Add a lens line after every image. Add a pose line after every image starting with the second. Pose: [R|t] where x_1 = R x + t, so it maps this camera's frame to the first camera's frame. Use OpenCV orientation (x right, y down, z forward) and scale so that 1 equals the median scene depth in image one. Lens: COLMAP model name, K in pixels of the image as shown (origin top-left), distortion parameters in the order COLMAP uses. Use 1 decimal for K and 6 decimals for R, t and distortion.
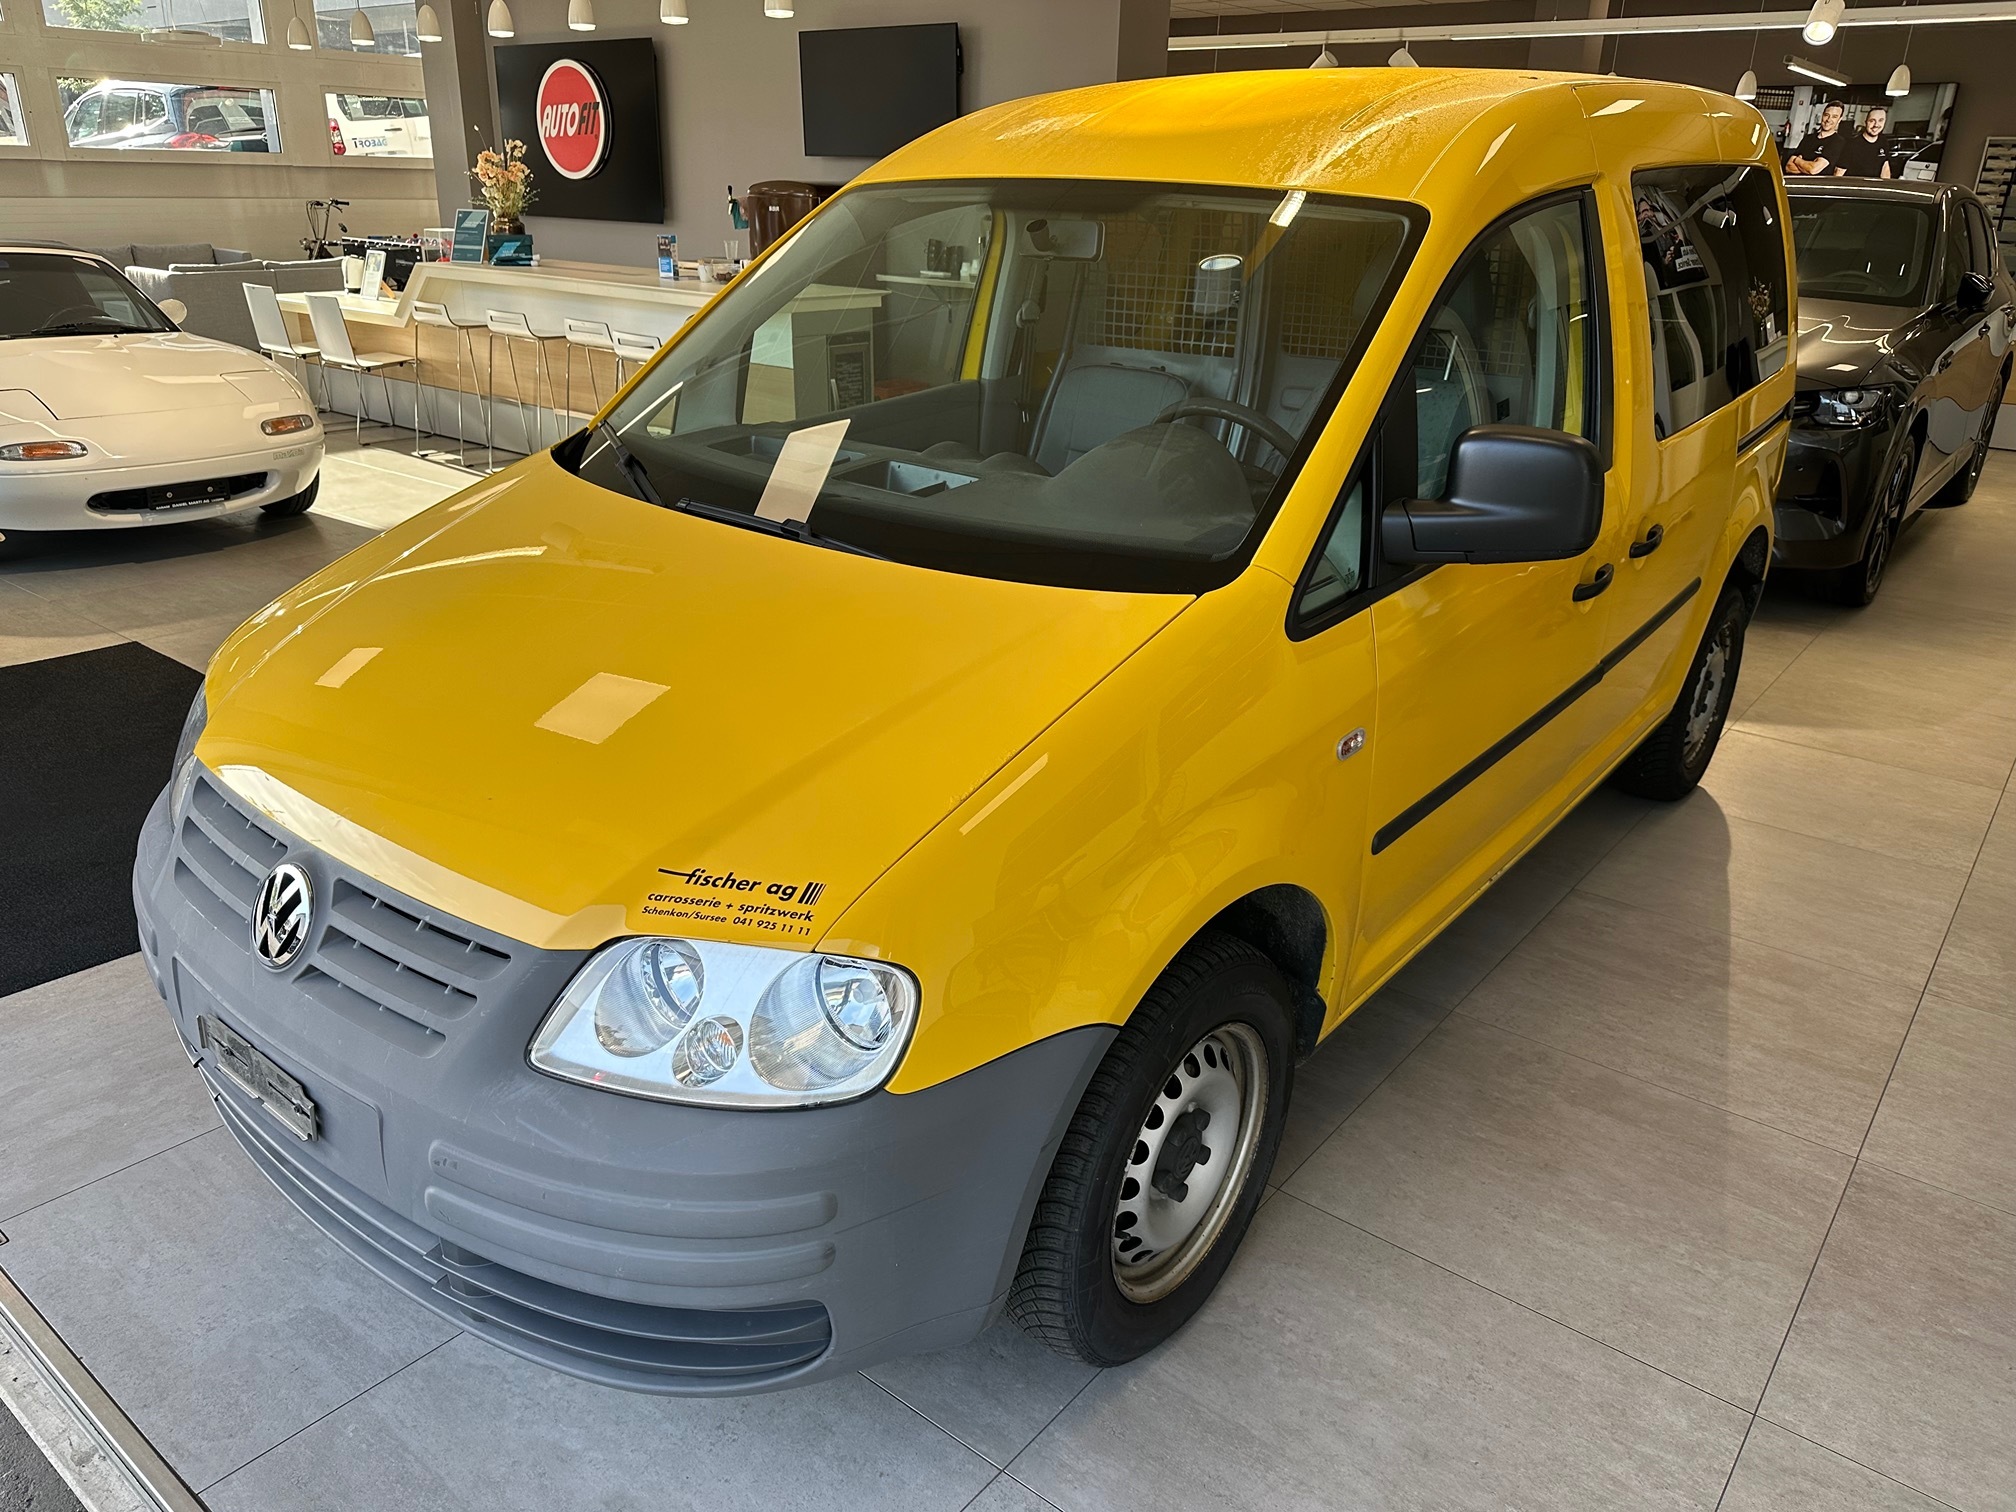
lens RADIAL K [[1433.0, 0, 987.5], [0, 1433.0, 752.1], [0, 0, 1]] dist [0.003866, -0.018649]
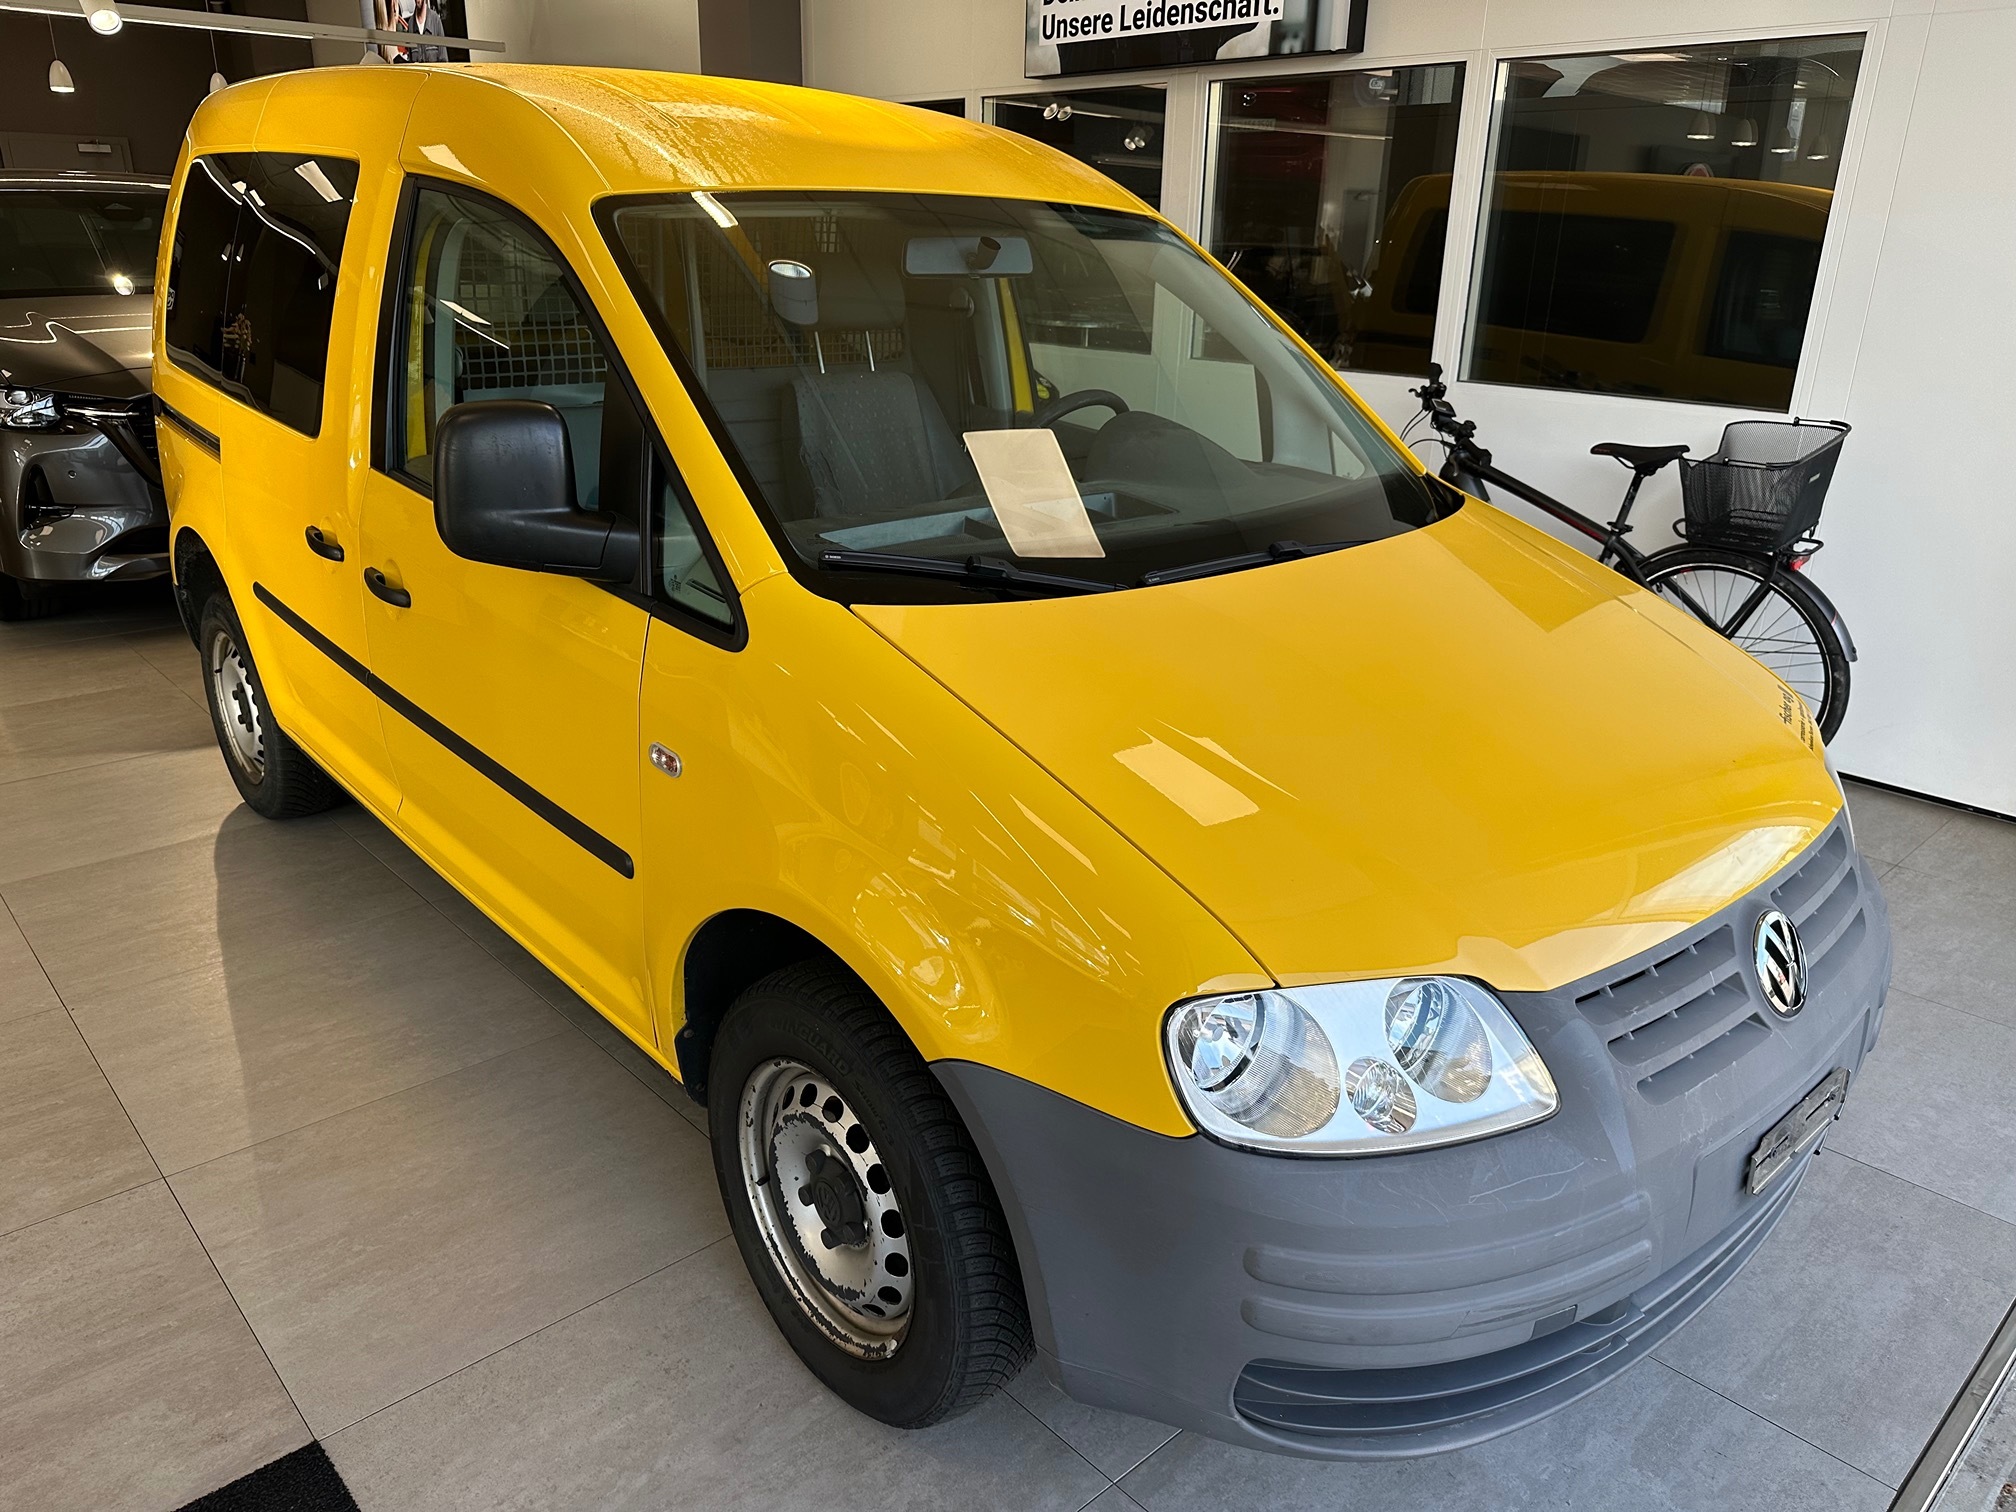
lens RADIAL K [[1433.0, 0, 1000.3], [0, 1433.0, 756.9], [0, 0, 1]] dist [0.003866, -0.018649]
pose [[0.148007, -0.352676, 0.923966, -1.235024], [0.341224, 0.895097, 0.286998, -0.412290], [-0.928257, 0.272801, 0.252822, 1.045328]]
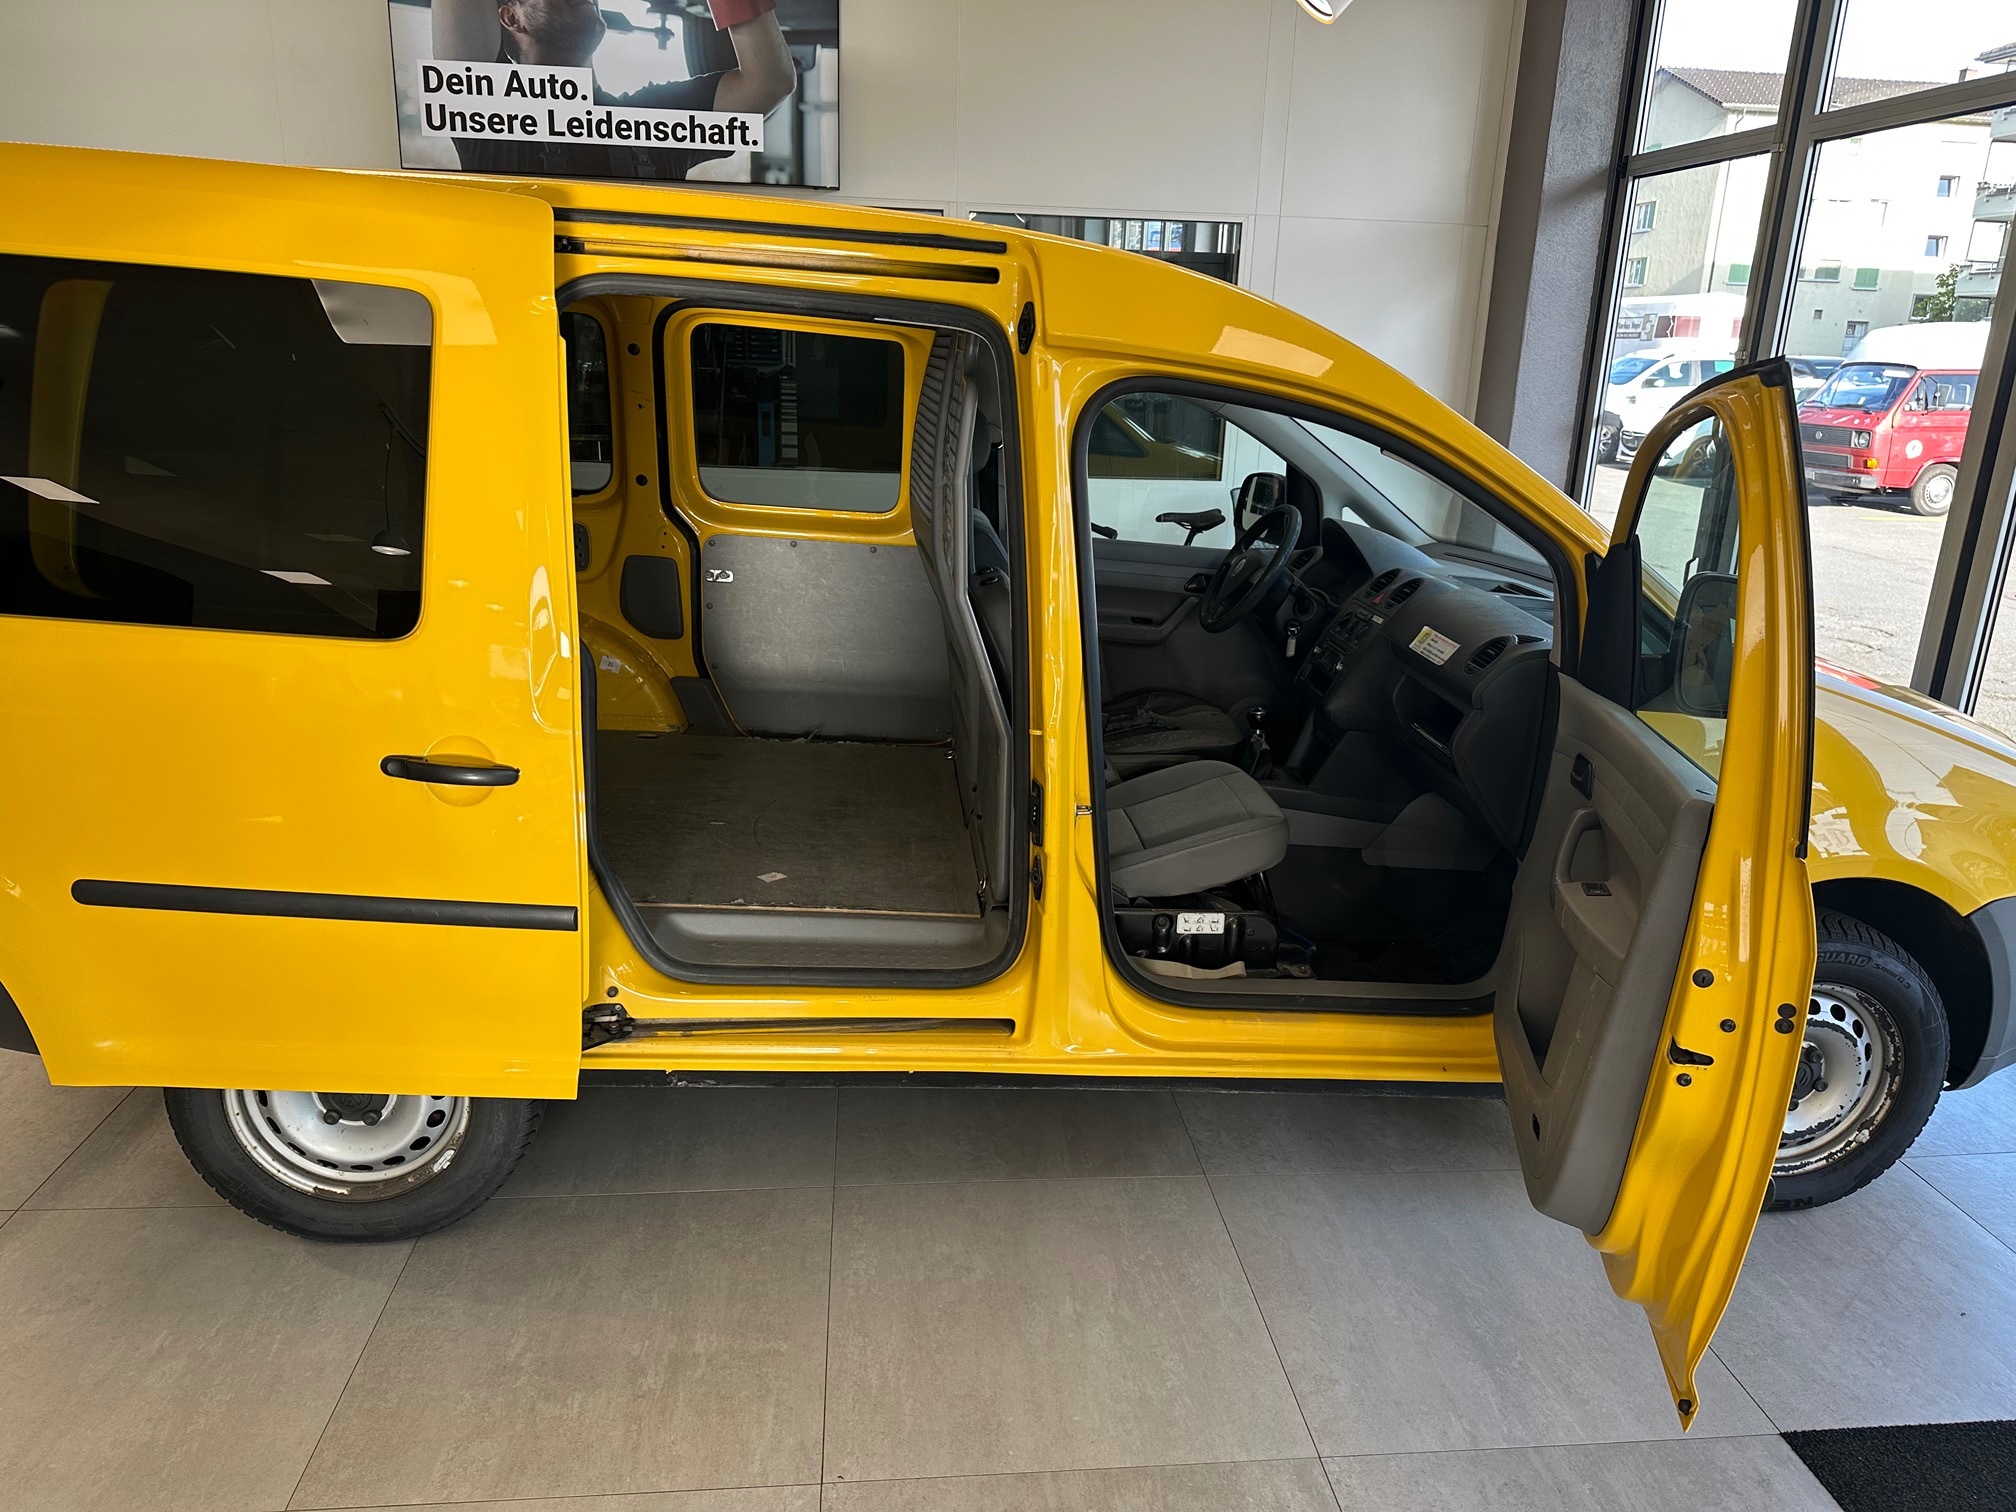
lens RADIAL K [[1433.0, 0, 1013.4], [0, 1433.0, 764.5], [0, 0, 1]] dist [0.003866, -0.018649]
pose [[-0.705239, -0.240431, 0.666957, -0.809904], [0.211763, 0.826359, 0.521811, -0.998330], [-0.676606, 0.509238, -0.531866, 2.477473]]
